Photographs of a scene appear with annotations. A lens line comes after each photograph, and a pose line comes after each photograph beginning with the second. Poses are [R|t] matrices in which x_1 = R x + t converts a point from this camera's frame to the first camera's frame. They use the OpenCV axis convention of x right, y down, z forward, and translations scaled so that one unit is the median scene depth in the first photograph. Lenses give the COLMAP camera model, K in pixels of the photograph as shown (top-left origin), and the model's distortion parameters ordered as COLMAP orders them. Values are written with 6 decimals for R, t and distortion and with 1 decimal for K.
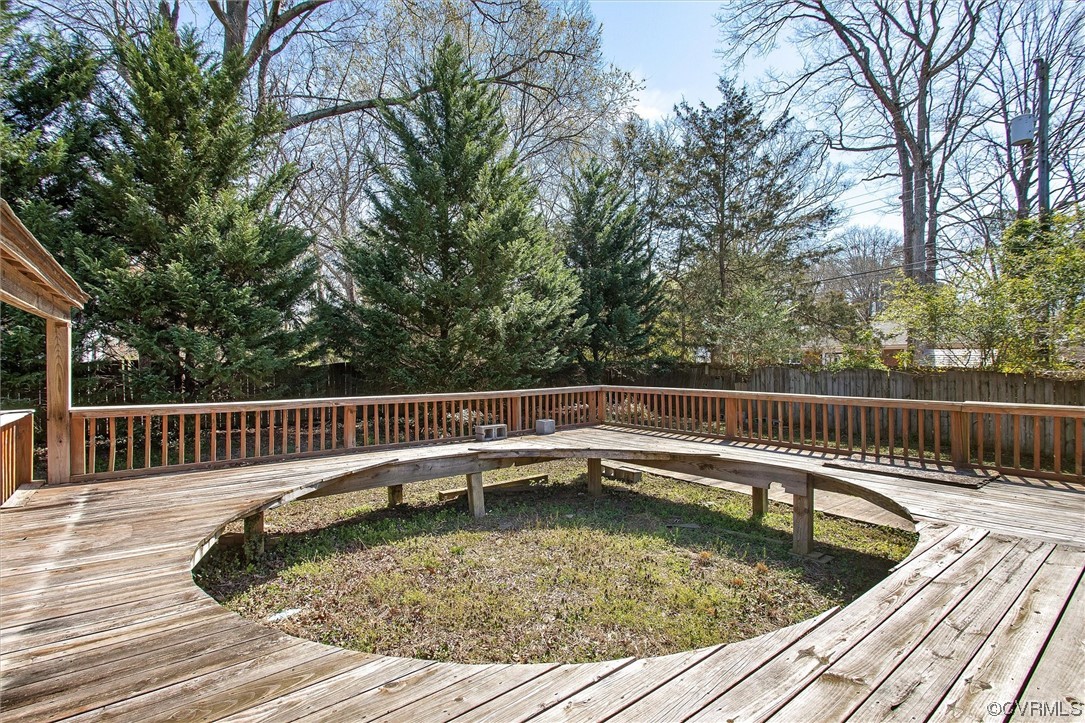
lens RADIAL K [[505.2, 0, 554.0], [0, 505.2, 358.2], [0, 0, 1]] dist [0.004463, 0.001208]
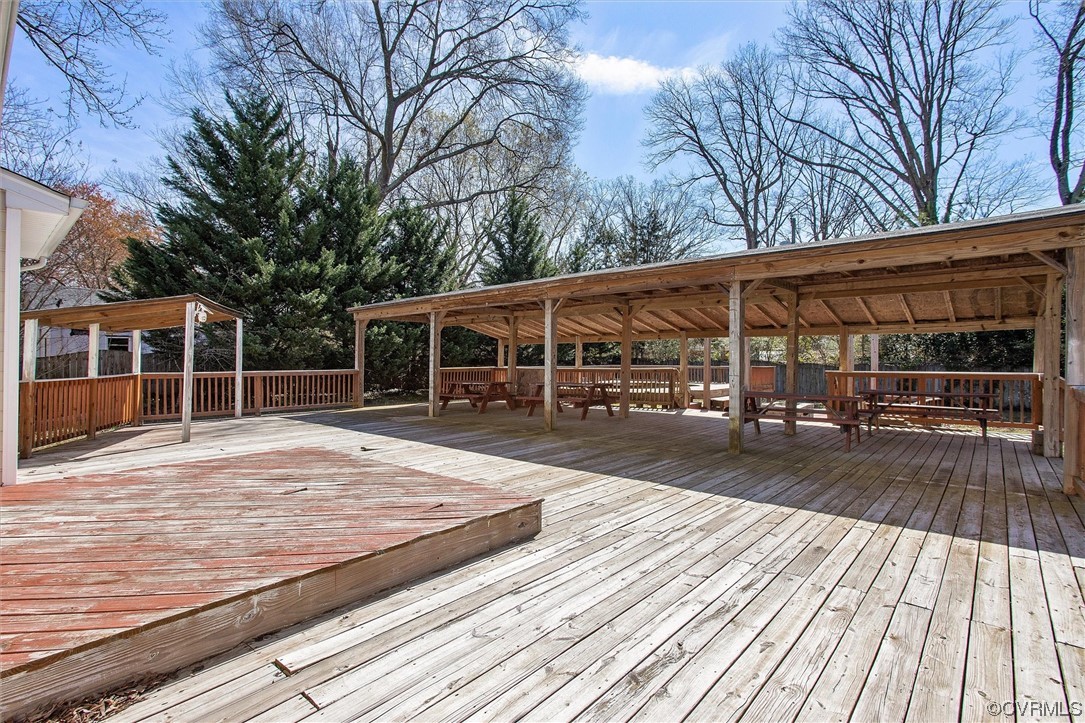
lens RADIAL K [[505.2, 0, 544.0], [0, 505.2, 361.8], [0, 0, 1]] dist [0.004463, 0.001208]
pose [[0.987705, 0.000120, 0.156331, -0.426435], [-0.002117, 0.999918, 0.012610, 0.001803], [-0.156317, -0.012786, 0.987624, -1.006270]]
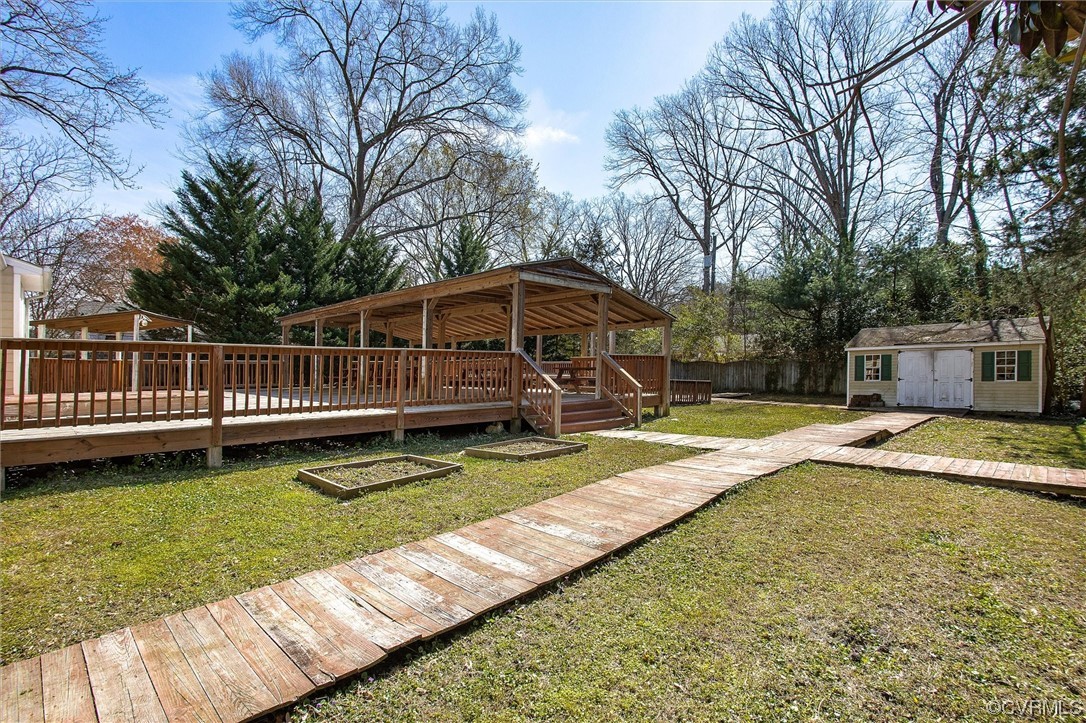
lens RADIAL K [[505.7, 0, 564.5], [0, 505.7, 377.2], [0, 0, 1]] dist [0.004463, 0.001208]
pose [[0.994648, -0.005460, 0.103179, -0.005730], [0.003059, 0.999721, 0.023411, 0.043897], [-0.103278, -0.022970, 0.994387, -1.447686]]
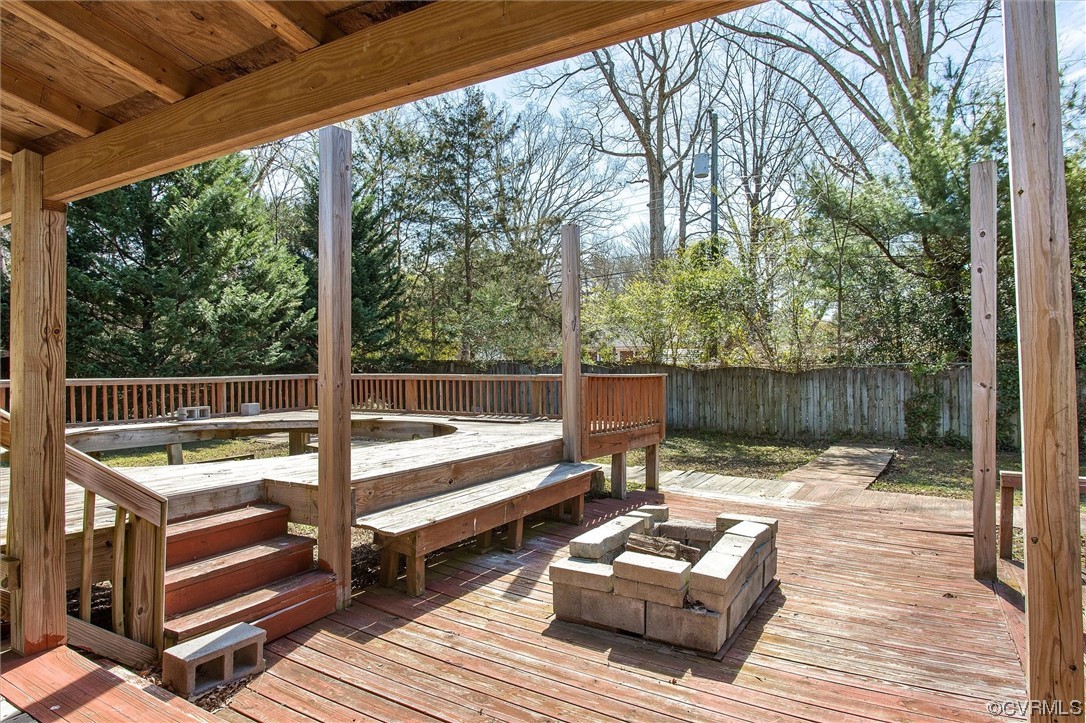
lens RADIAL K [[631.1, 0, 549.0], [0, 631.1, 369.5], [0, 0, 1]] dist [-0.018354, 0.003398]
pose [[0.938713, -0.003865, 0.344679, 0.072644], [0.000531, 0.999952, 0.009767, 0.020902], [-0.344701, -0.008985, 0.938670, -0.303606]]
